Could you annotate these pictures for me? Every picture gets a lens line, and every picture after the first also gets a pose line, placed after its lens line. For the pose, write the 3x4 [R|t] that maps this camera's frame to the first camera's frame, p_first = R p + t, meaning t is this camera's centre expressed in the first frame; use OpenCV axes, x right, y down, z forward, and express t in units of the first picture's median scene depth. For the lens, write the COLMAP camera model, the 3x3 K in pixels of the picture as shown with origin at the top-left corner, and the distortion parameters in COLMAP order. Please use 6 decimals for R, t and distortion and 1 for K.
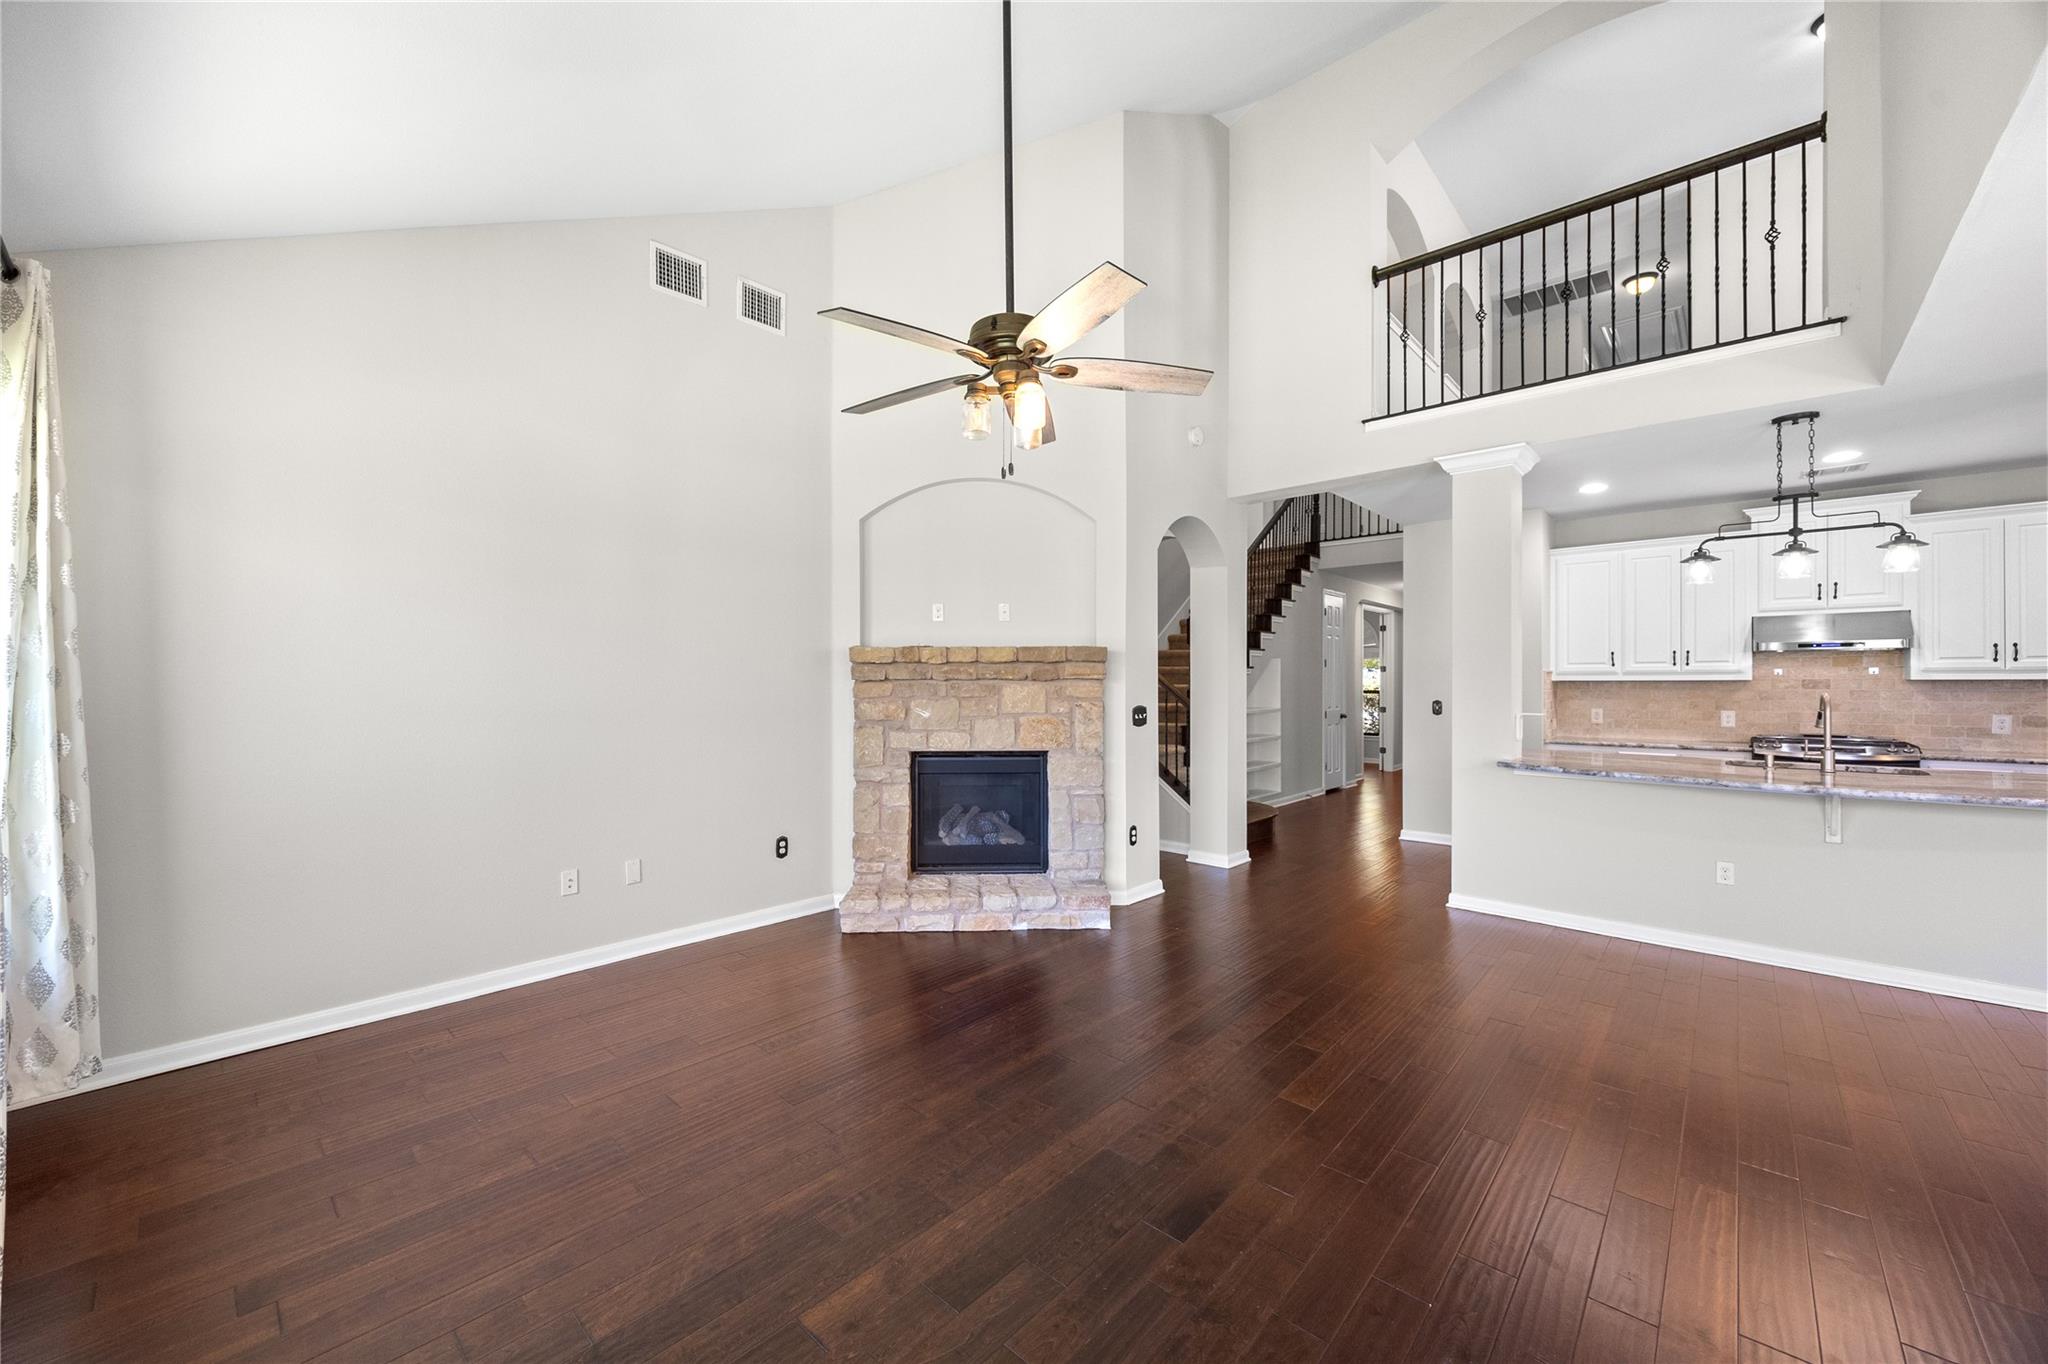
lens RADIAL K [[786.0, 0, 1010.5], [0, 786.0, 680.1], [0, 0, 1]] dist [-0.002894, -0.000418]
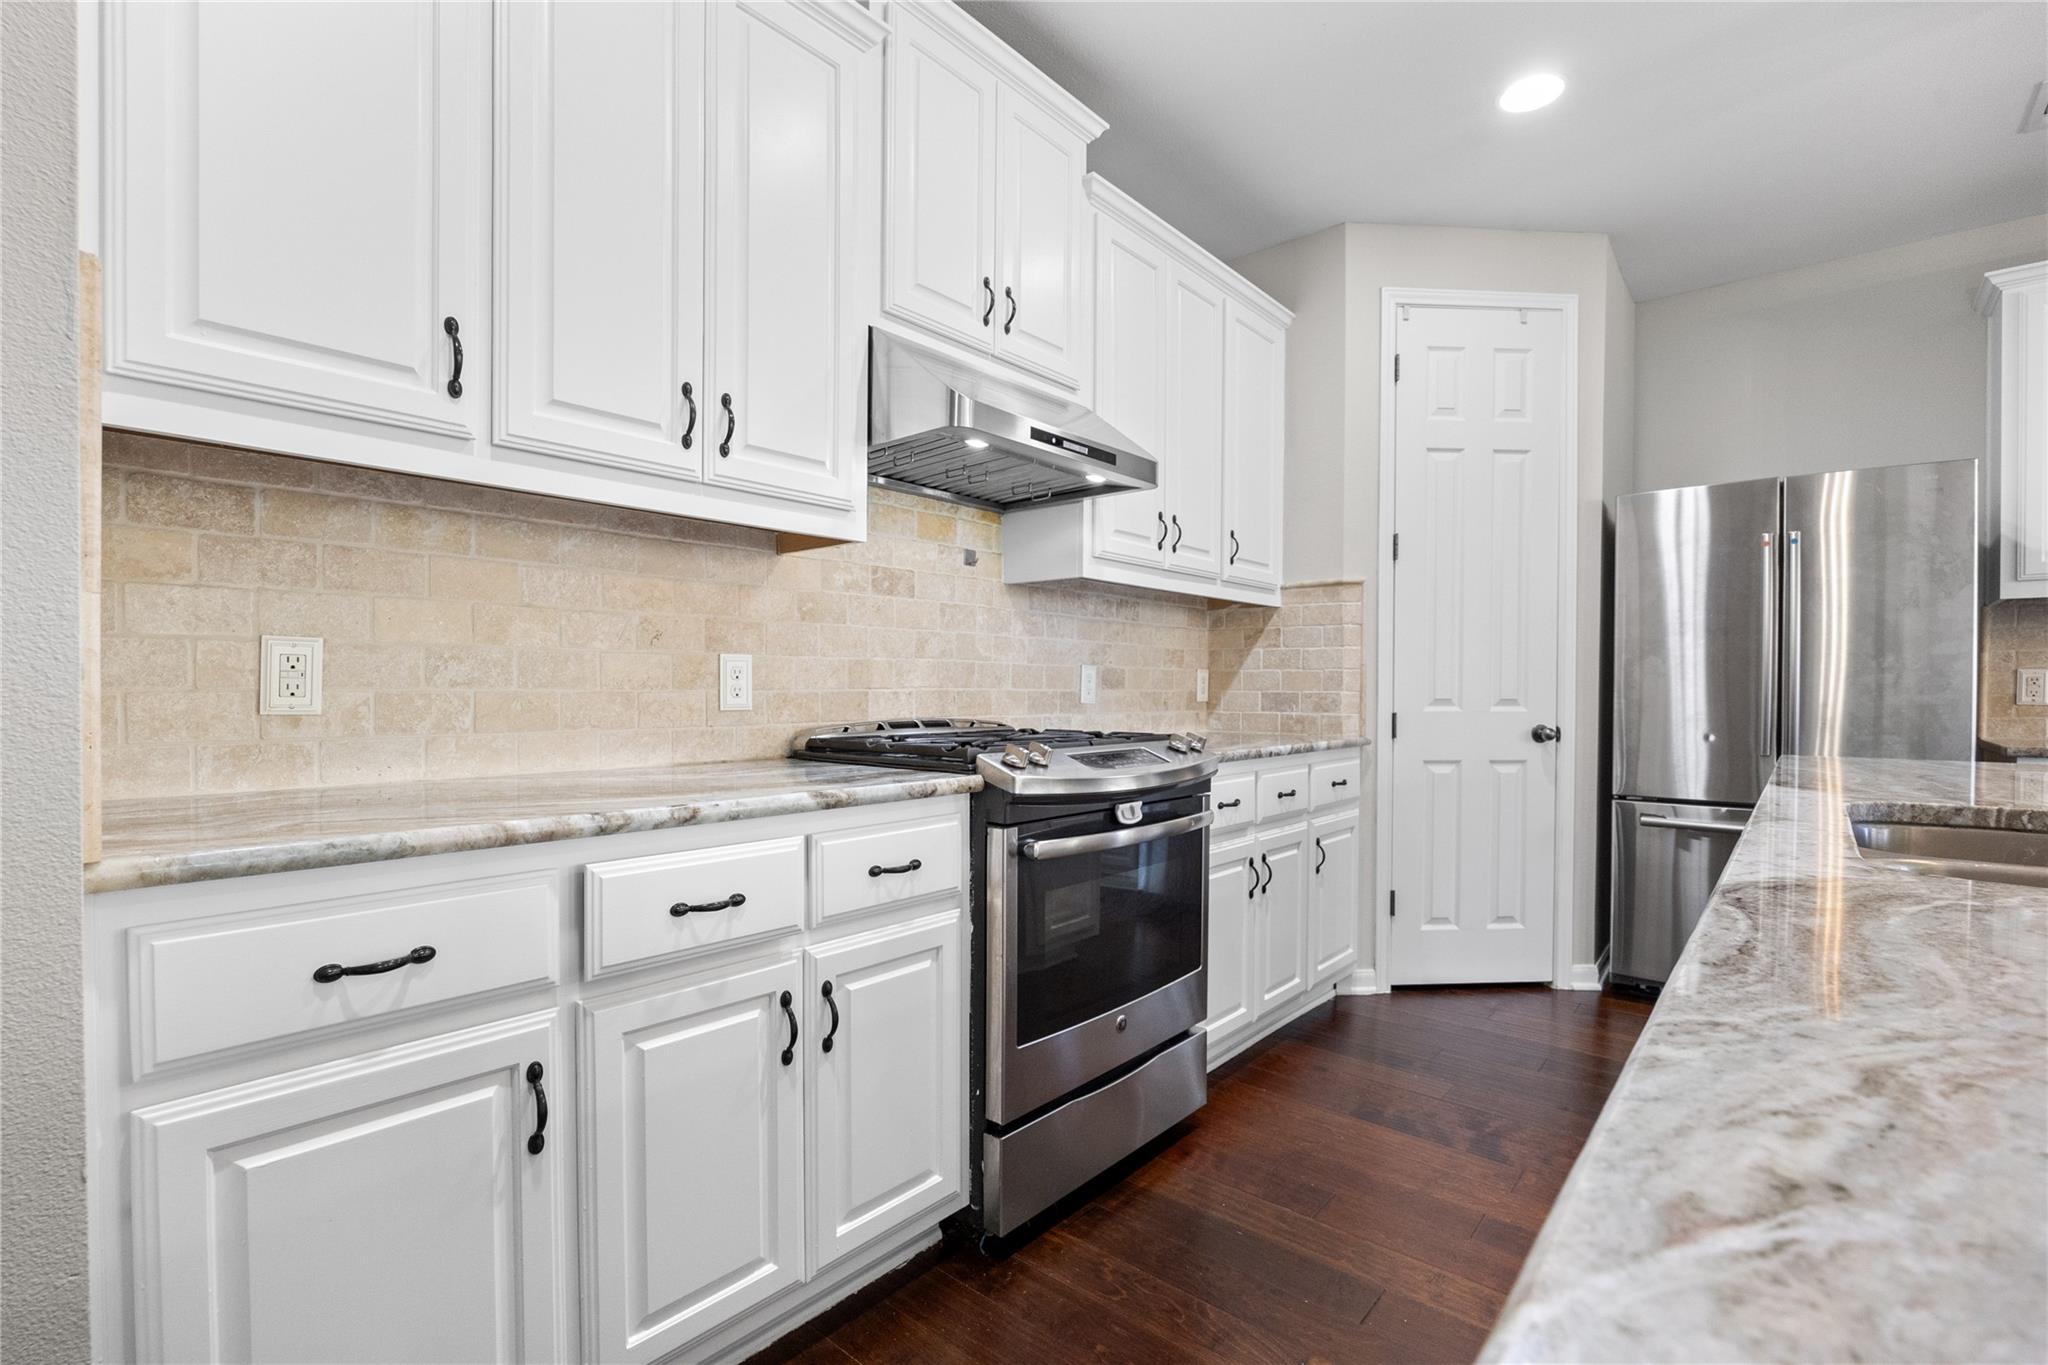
lens RADIAL K [[920.0, 0, 990.1], [0, 920.0, 705.7], [0, 0, 1]] dist [-0.017198, -0.000063]
pose [[-0.015453, -0.015068, 0.999767, 0.670290], [-0.005336, 0.999873, 0.014987, 0.061753], [-0.999866, -0.005103, -0.015532, 1.066580]]
